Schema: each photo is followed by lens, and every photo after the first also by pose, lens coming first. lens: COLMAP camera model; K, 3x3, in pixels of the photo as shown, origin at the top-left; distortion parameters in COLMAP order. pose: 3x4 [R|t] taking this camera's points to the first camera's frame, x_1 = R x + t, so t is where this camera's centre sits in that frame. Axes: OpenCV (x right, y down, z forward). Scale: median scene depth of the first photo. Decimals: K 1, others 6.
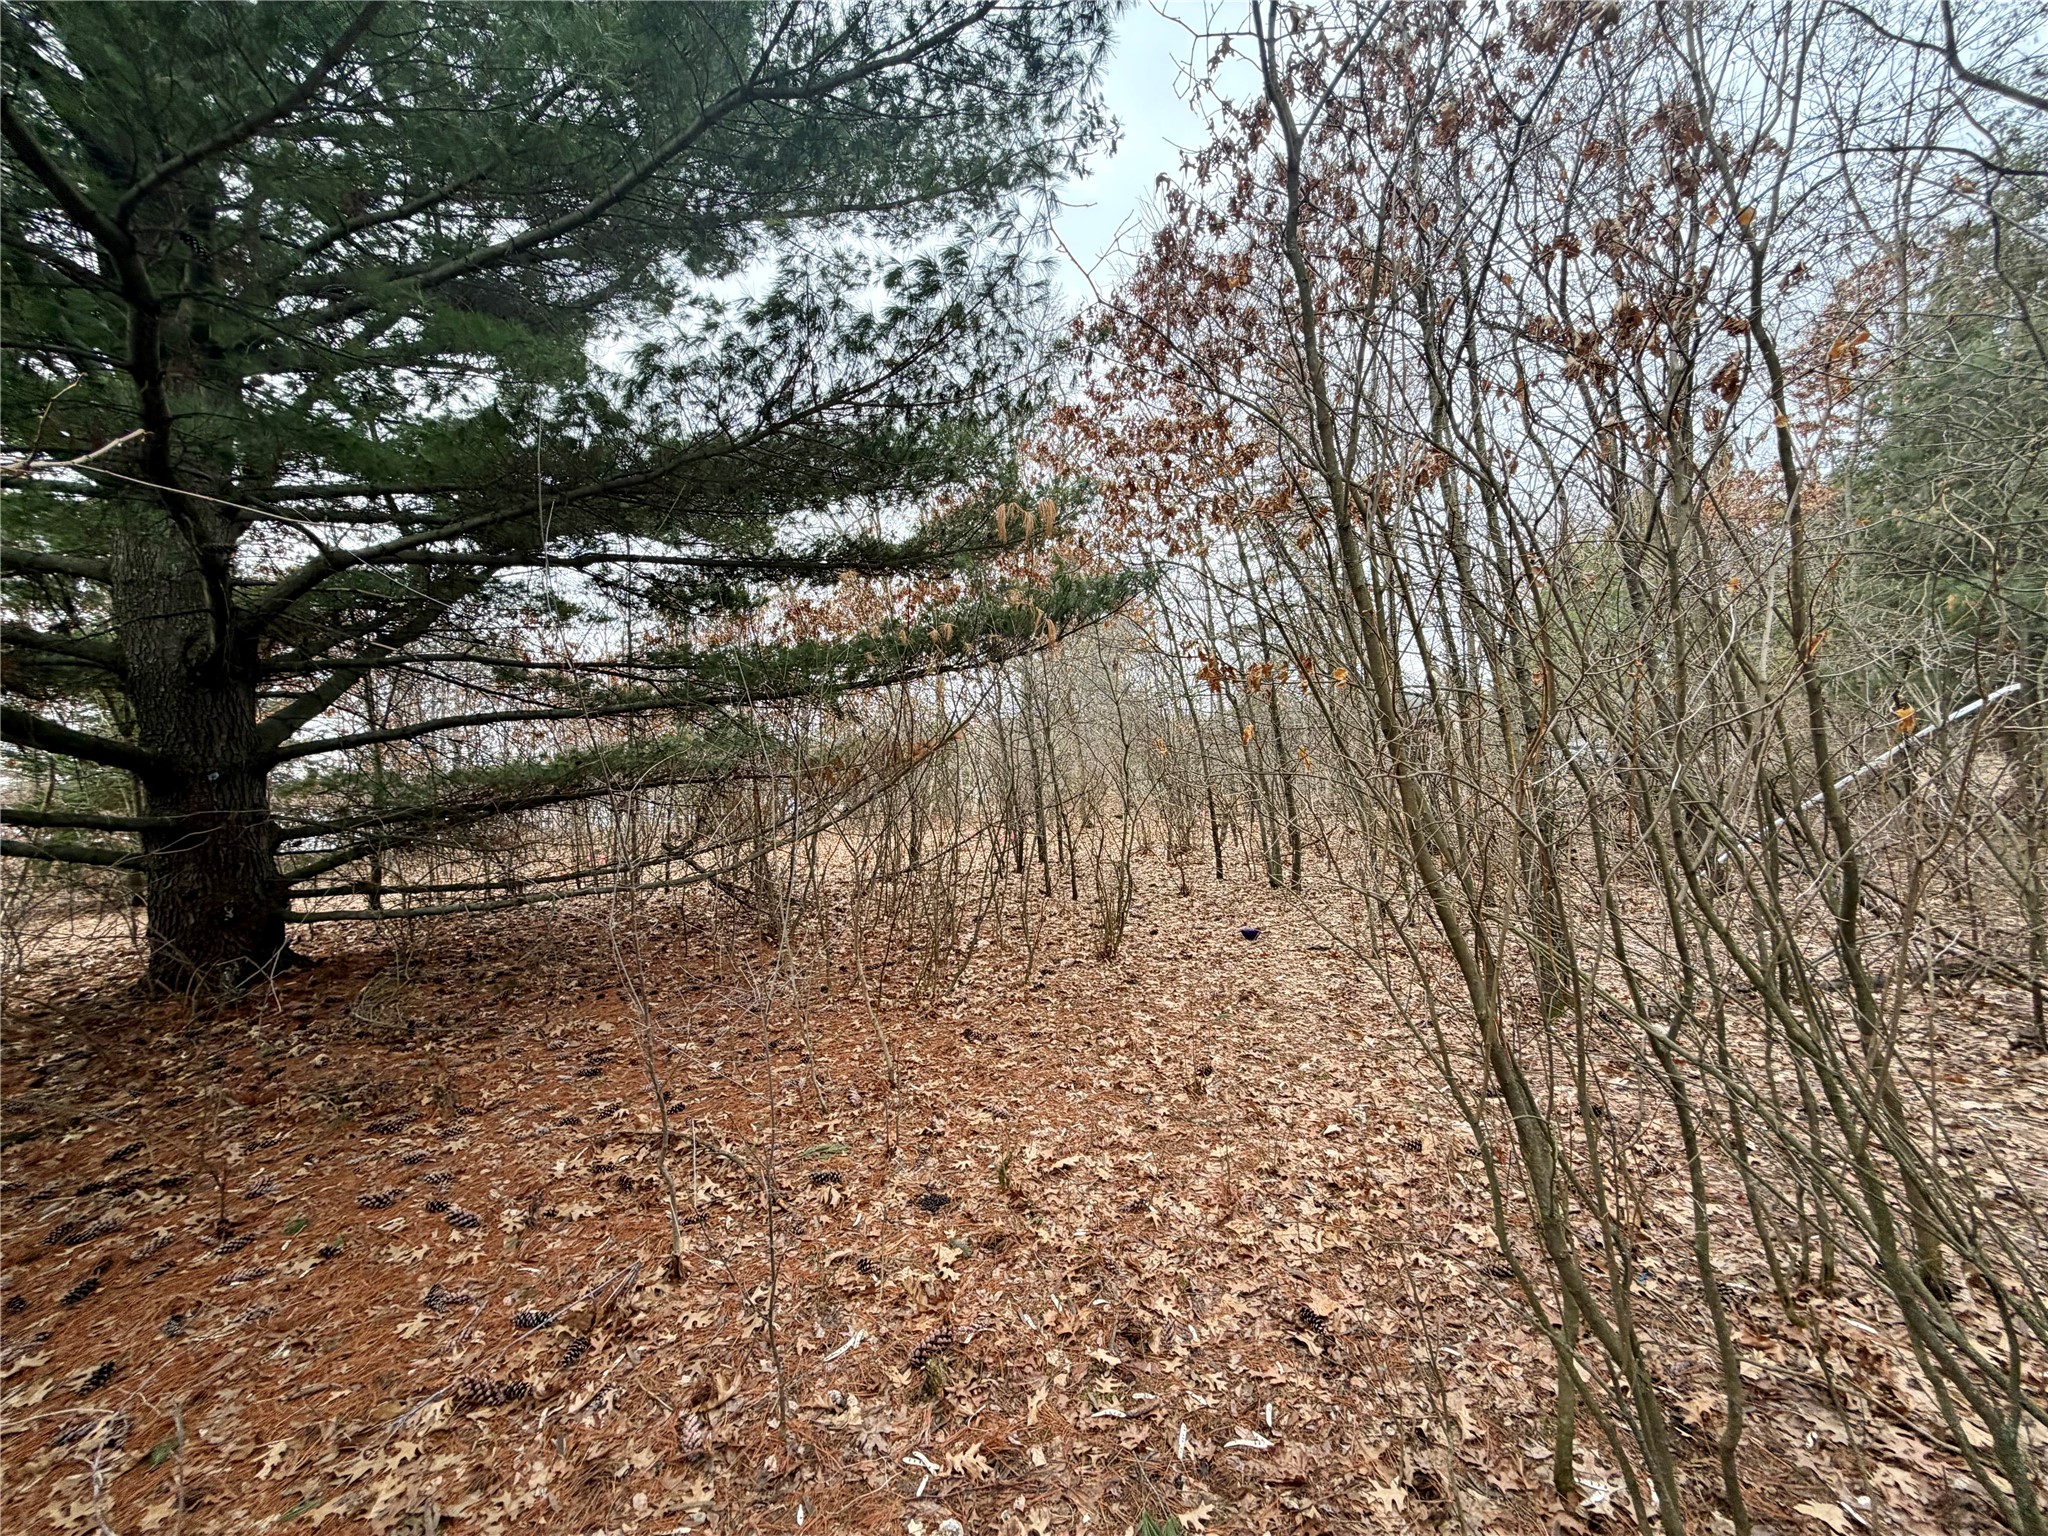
lens RADIAL K [[811.9, 0, 1025.4], [0, 811.9, 766.8], [0, 0, 1]] dist [-0.000777, -0.000266]
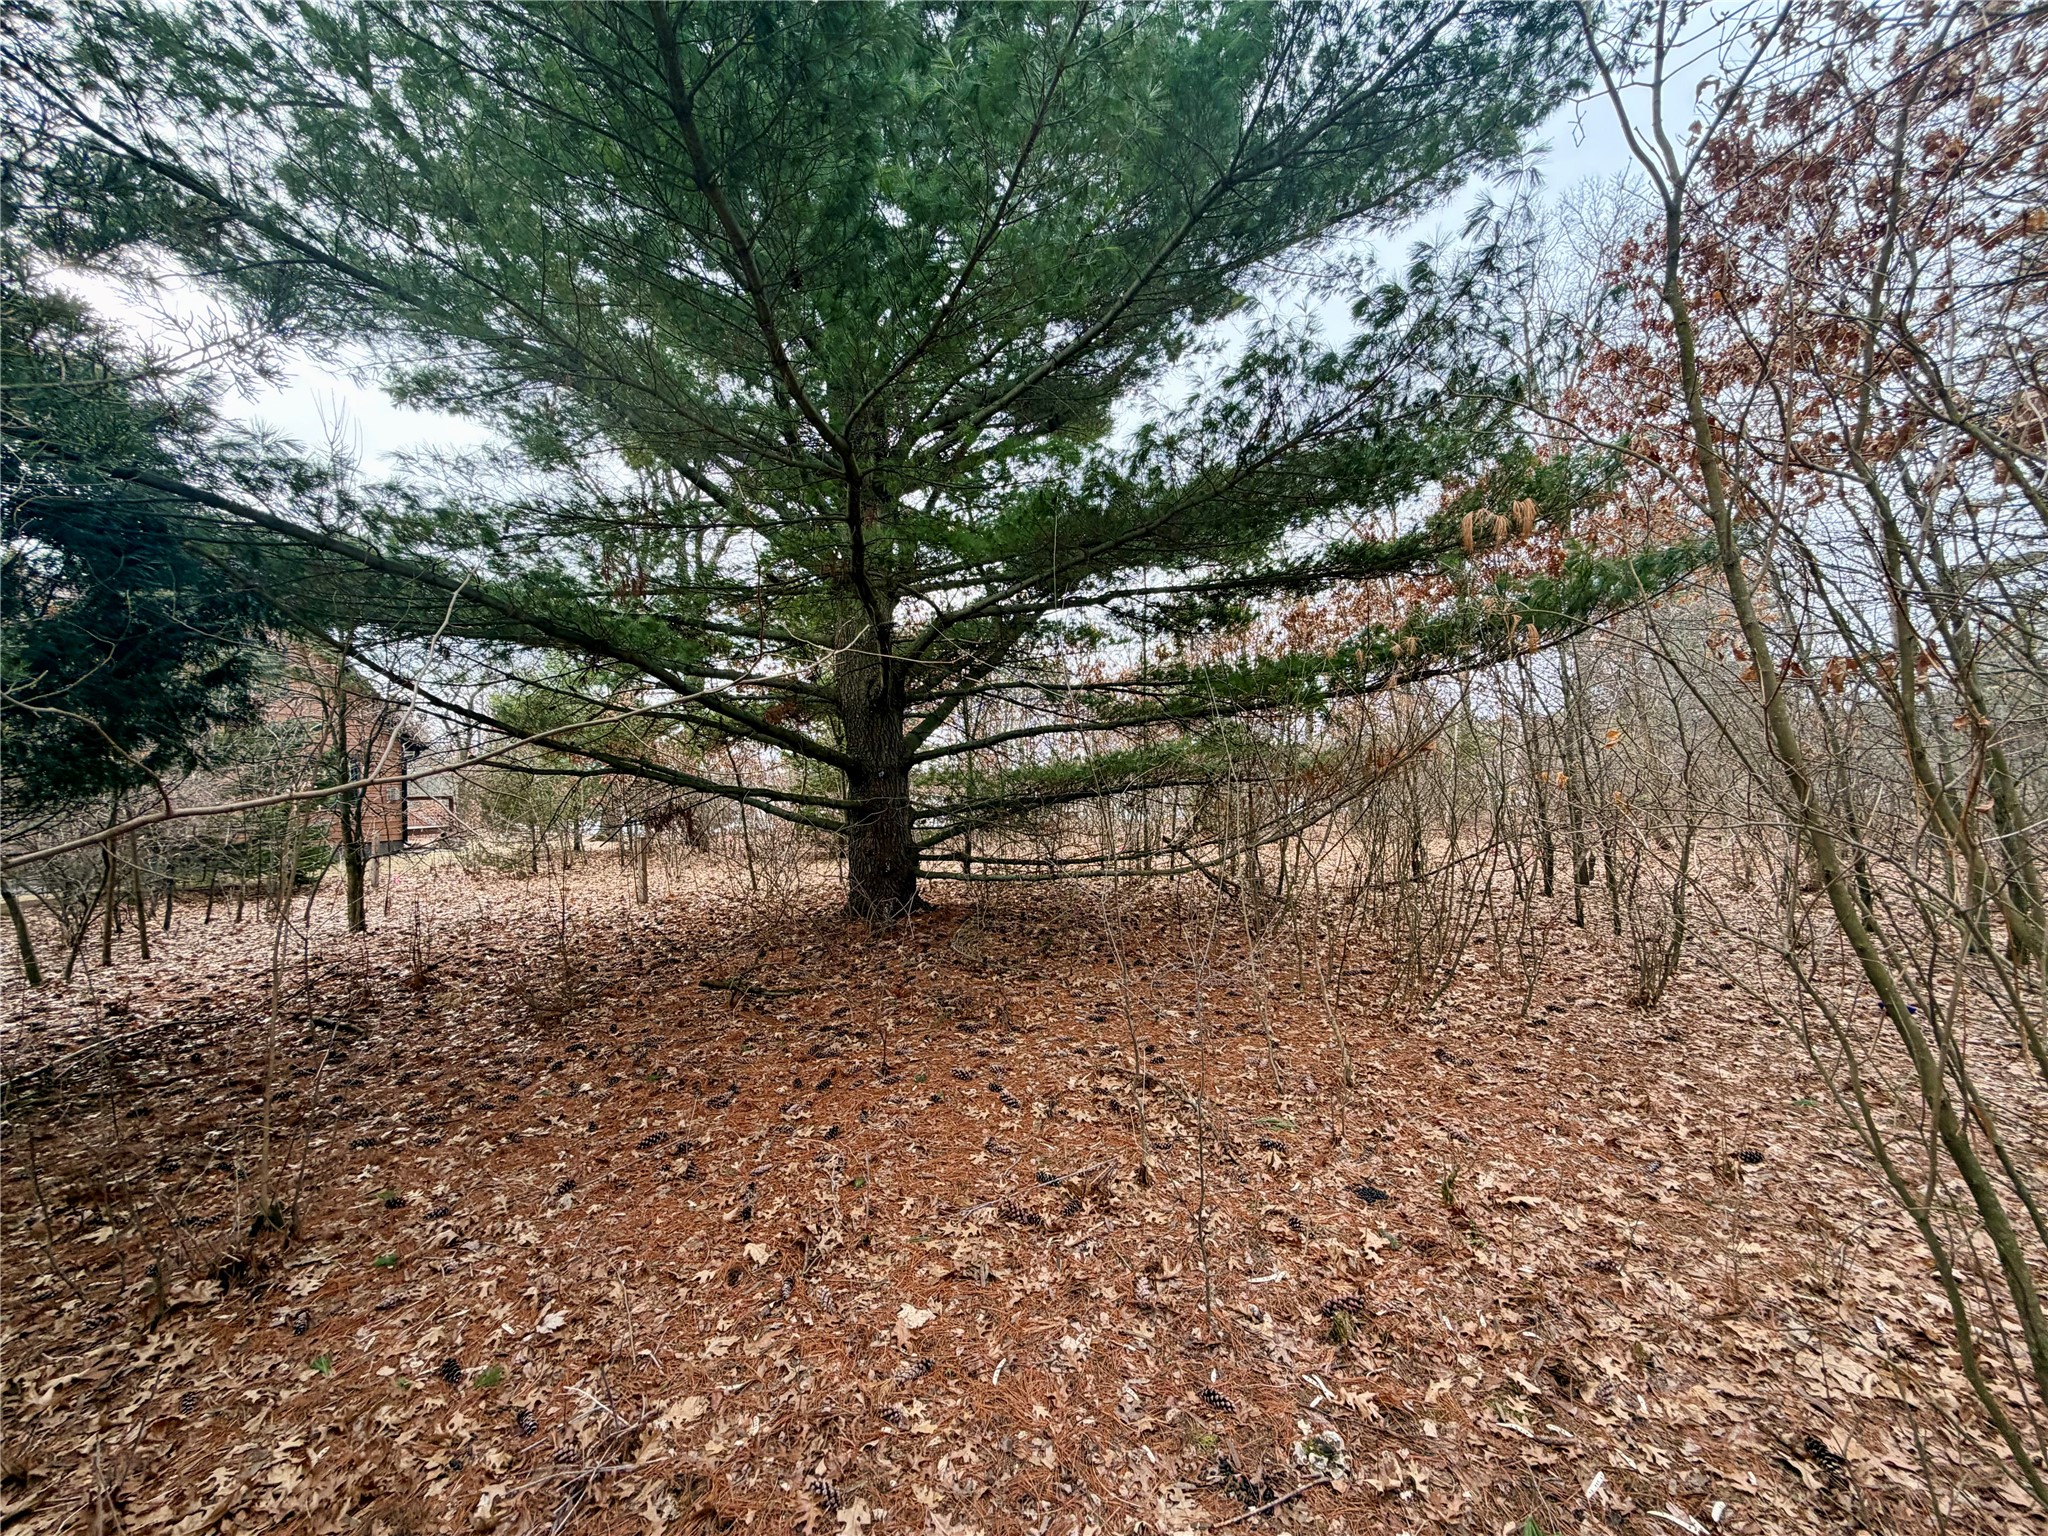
lens RADIAL K [[810.7, 0, 1024.0], [0, 810.7, 768.0], [0, 0, 1]] dist [-0.000951, 0.000093]
pose [[0.820227, 0.012490, -0.571902, 0.086567], [-0.011299, 0.999920, 0.005634, -0.015188], [0.571927, 0.001841, 0.820303, -0.095943]]
